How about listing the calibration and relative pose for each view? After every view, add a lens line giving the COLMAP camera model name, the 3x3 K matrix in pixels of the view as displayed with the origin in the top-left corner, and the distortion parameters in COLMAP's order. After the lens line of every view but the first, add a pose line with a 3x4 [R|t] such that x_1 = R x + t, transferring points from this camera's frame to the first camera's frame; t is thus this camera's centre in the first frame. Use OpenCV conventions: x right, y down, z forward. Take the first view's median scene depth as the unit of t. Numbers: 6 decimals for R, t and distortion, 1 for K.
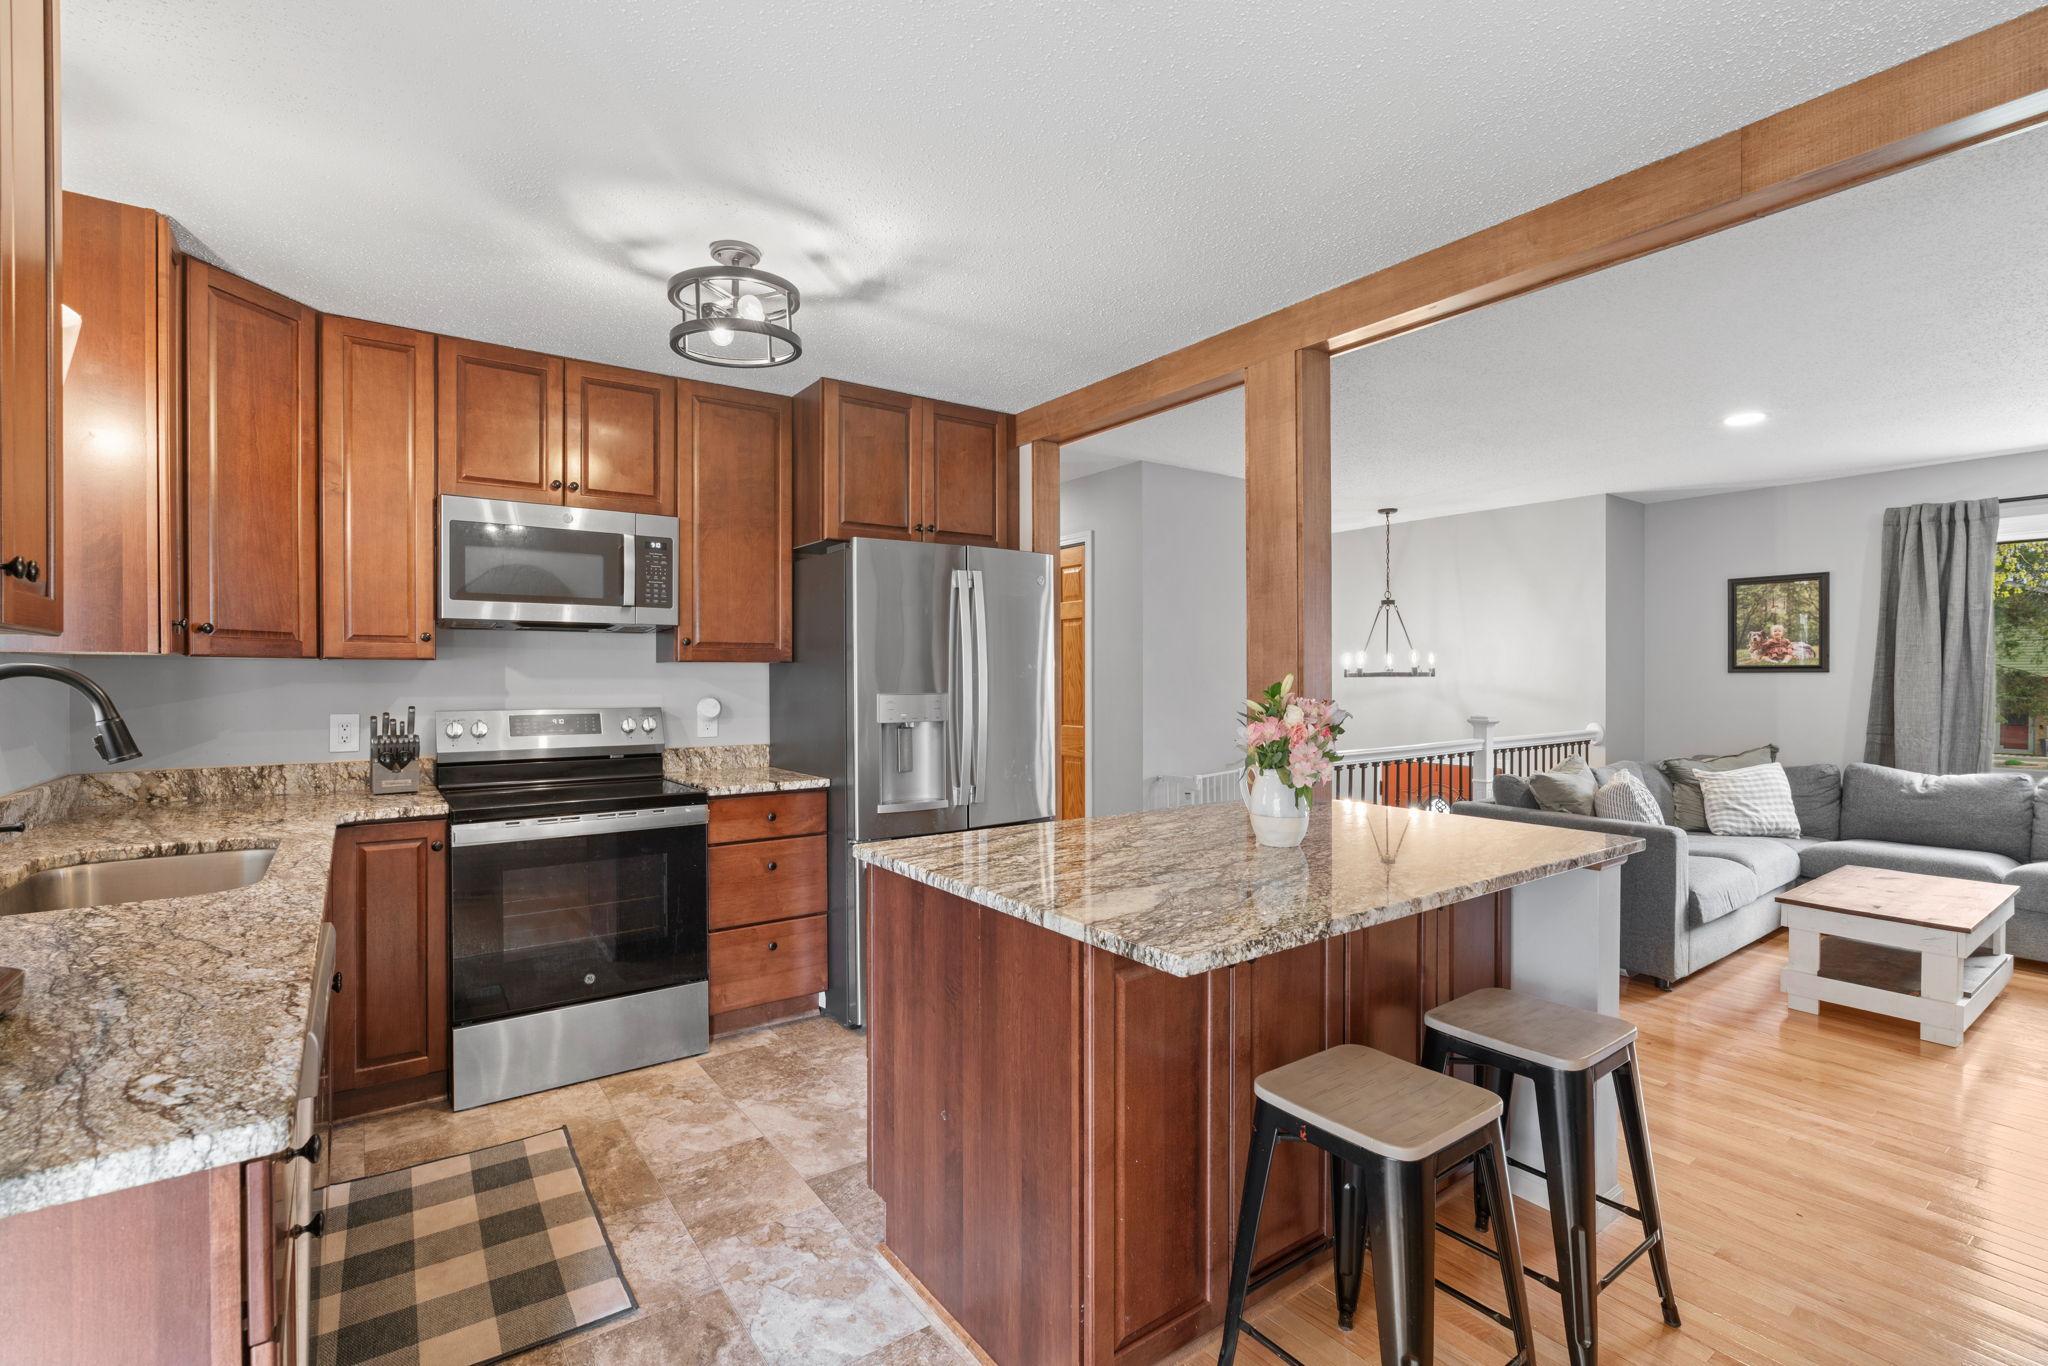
lens RADIAL K [[920.7, 0, 1009.7], [0, 920.7, 680.5], [0, 0, 1]] dist [-0.014601, 0.006593]
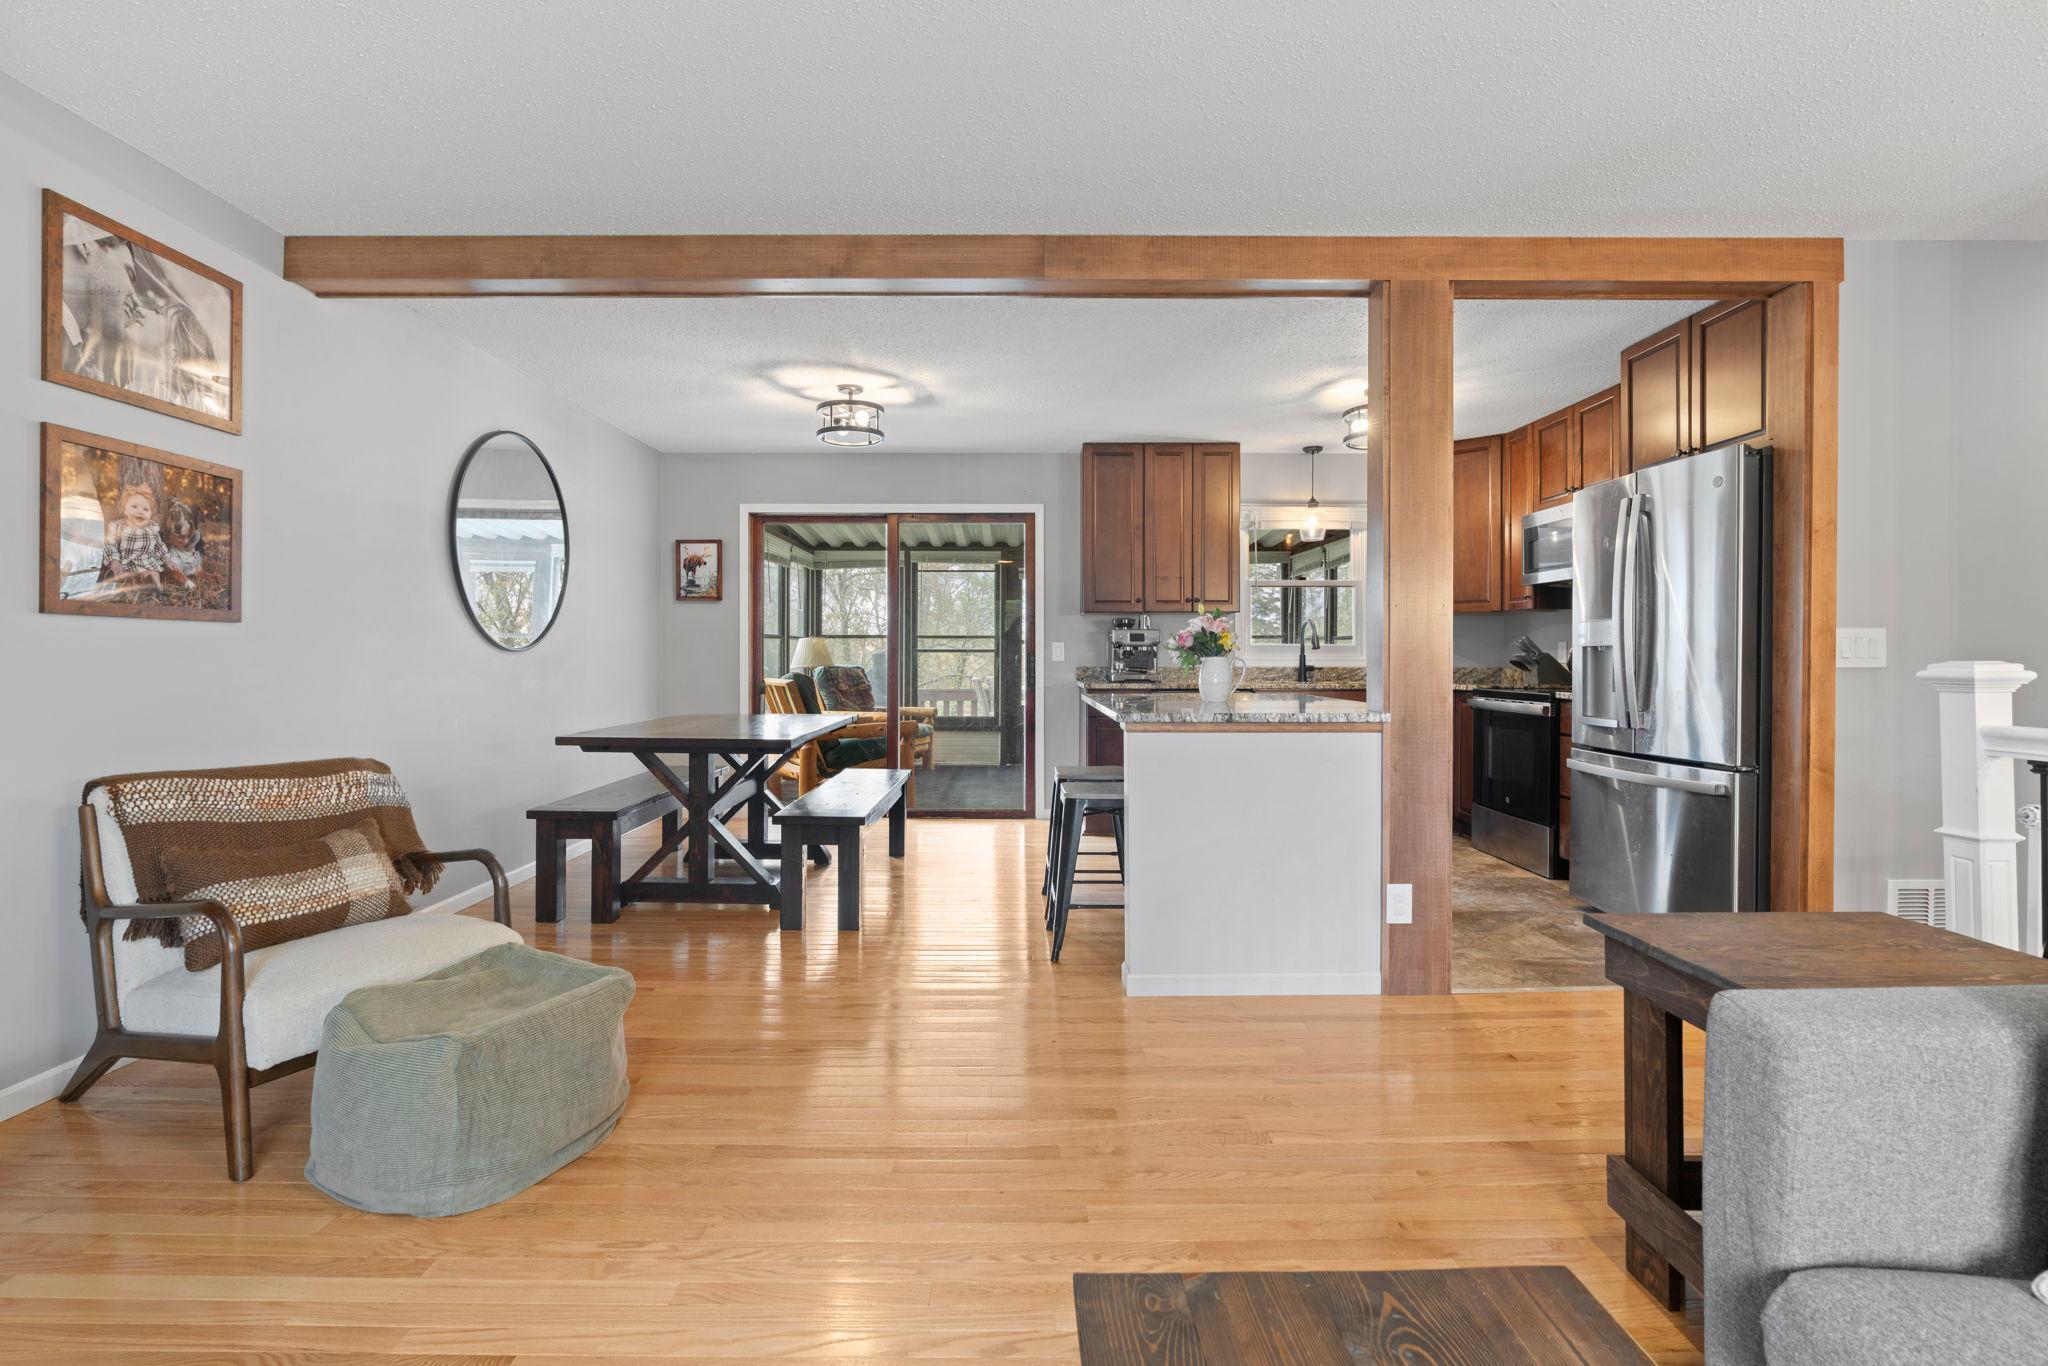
lens RADIAL K [[920.7, 0, 1014.8], [0, 920.7, 662.9], [0, 0, 1]] dist [-0.014601, 0.006593]
pose [[-0.580847, 0.008215, -0.813971, 0.839003], [-0.003280, 0.999917, 0.012432, 0.037618], [0.814006, 0.009891, -0.580772, 0.743911]]
